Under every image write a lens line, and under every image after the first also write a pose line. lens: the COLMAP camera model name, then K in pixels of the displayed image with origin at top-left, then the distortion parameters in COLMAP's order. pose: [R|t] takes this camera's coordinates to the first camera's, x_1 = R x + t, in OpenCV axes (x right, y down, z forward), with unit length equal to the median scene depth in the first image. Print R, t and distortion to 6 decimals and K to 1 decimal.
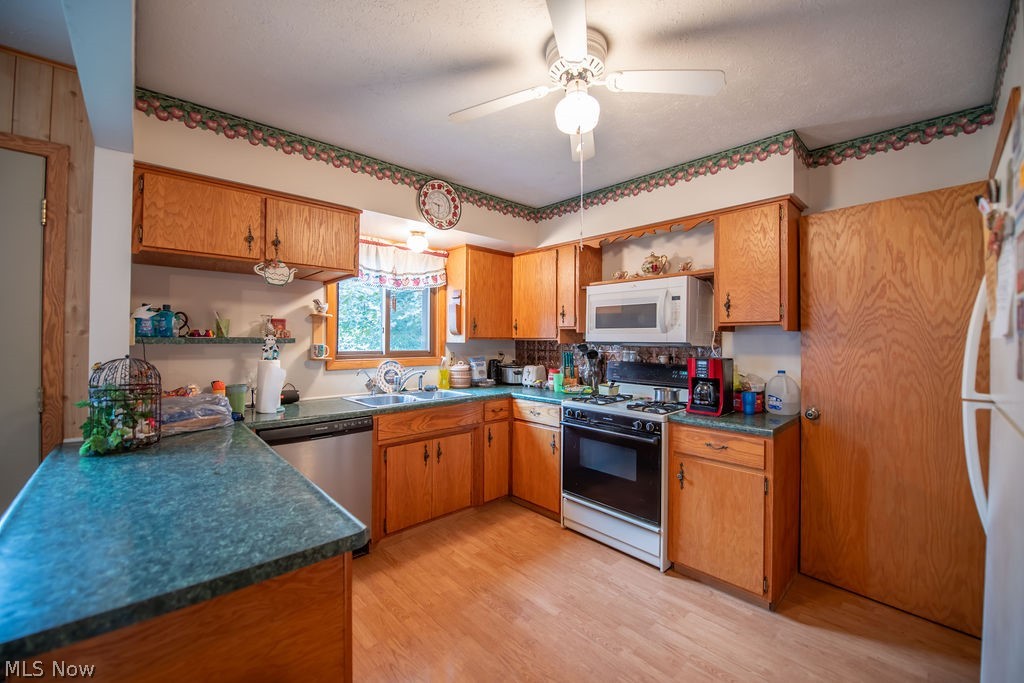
lens RADIAL K [[404.4, 0, 515.9], [0, 404.4, 336.0], [0, 0, 1]] dist [-0.016218, -0.002172]
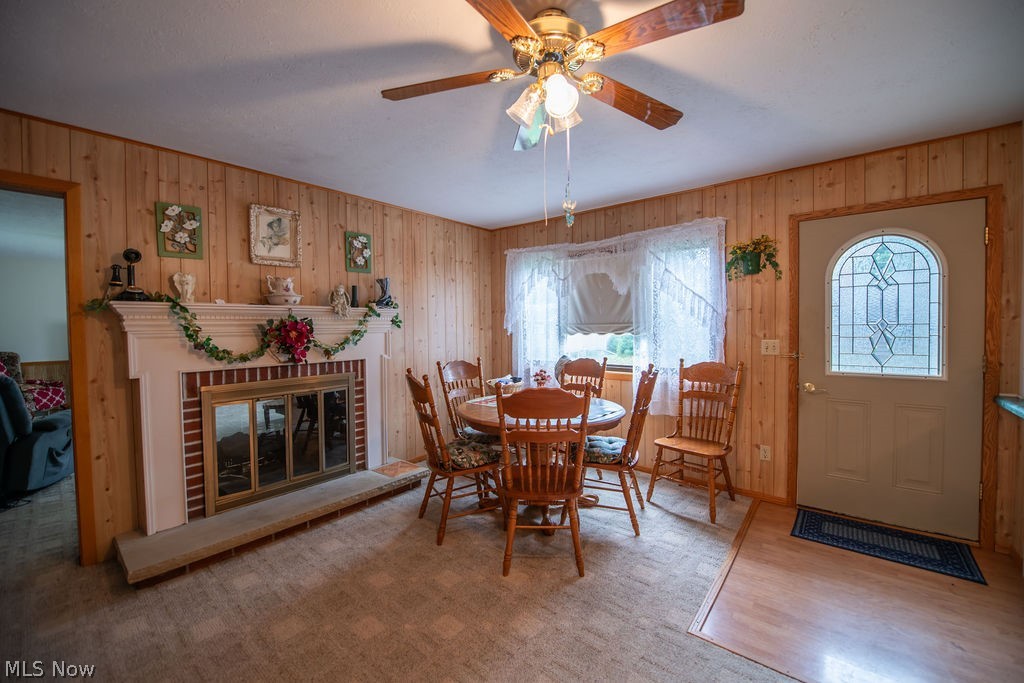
lens RADIAL K [[404.4, 0, 513.3], [0, 404.4, 335.5], [0, 0, 1]] dist [-0.016218, -0.002172]
pose [[0.126395, 0.018371, -0.991810, 0.020412], [0.019411, 0.999591, 0.020989, -0.006377], [0.991790, -0.021905, 0.125987, -0.593410]]
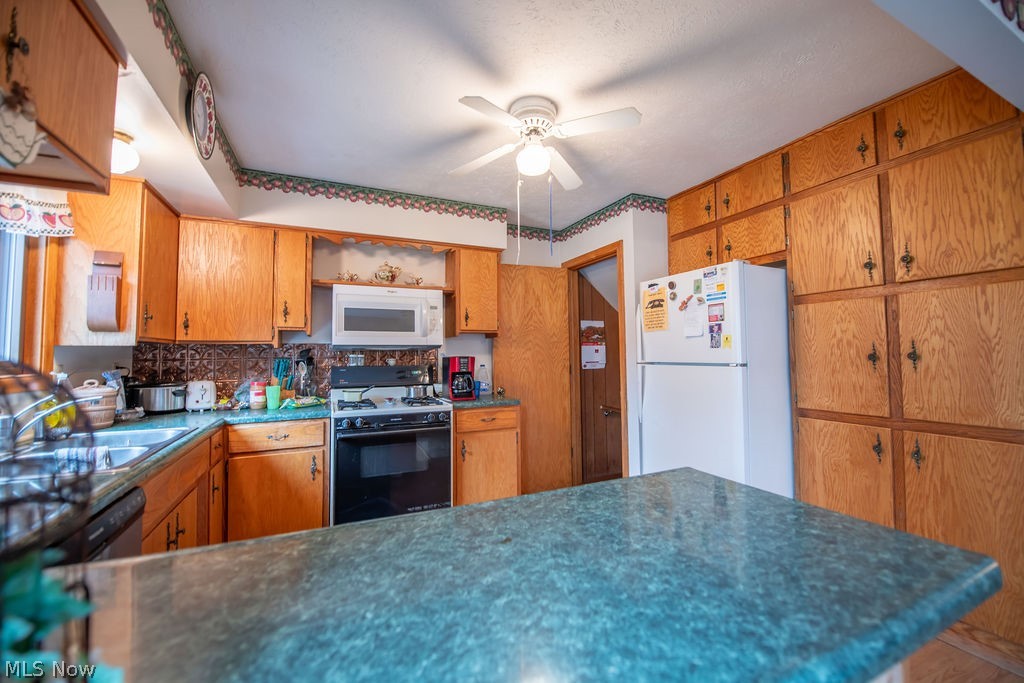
lens RADIAL K [[404.4, 0, 512.5], [0, 404.4, 335.3], [0, 0, 1]] dist [-0.016218, -0.002172]
pose [[0.319684, 0.036784, 0.946810, -0.673084], [0.003880, 0.999187, -0.040129, 0.037120], [-0.947516, 0.016502, 0.319281, 0.413411]]
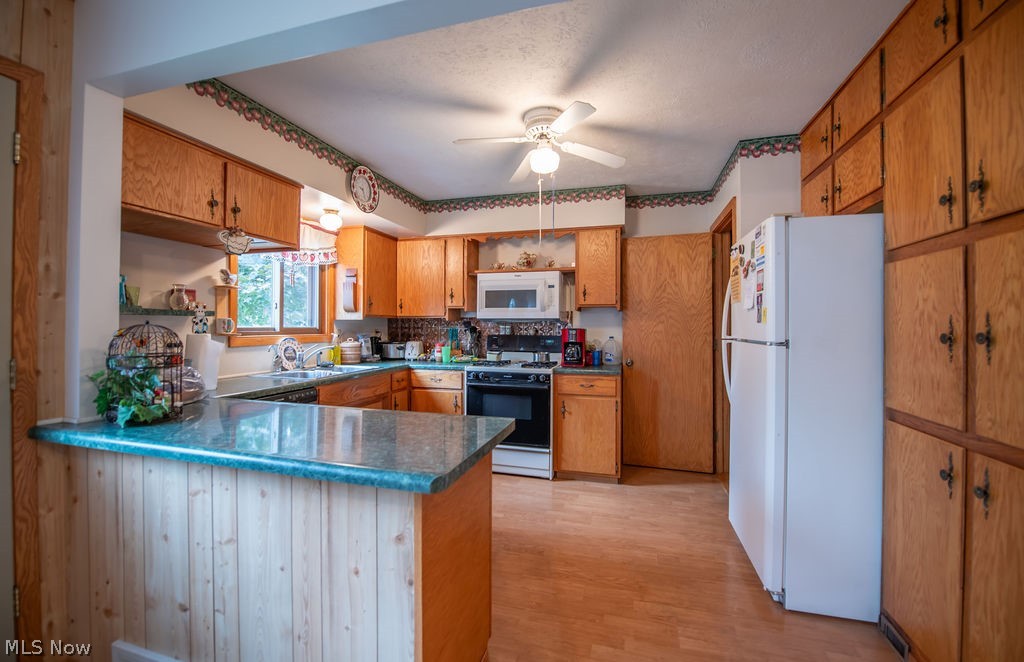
lens RADIAL K [[414.0, 0, 513.5], [0, 414.0, 325.0], [0, 0, 1]] dist [-0.017382, -0.002382]
pose [[0.858512, -0.000979, 0.512793, -0.461839], [-0.002603, 0.999977, 0.006266, 0.031215], [-0.512787, -0.006714, 0.858489, -0.166244]]
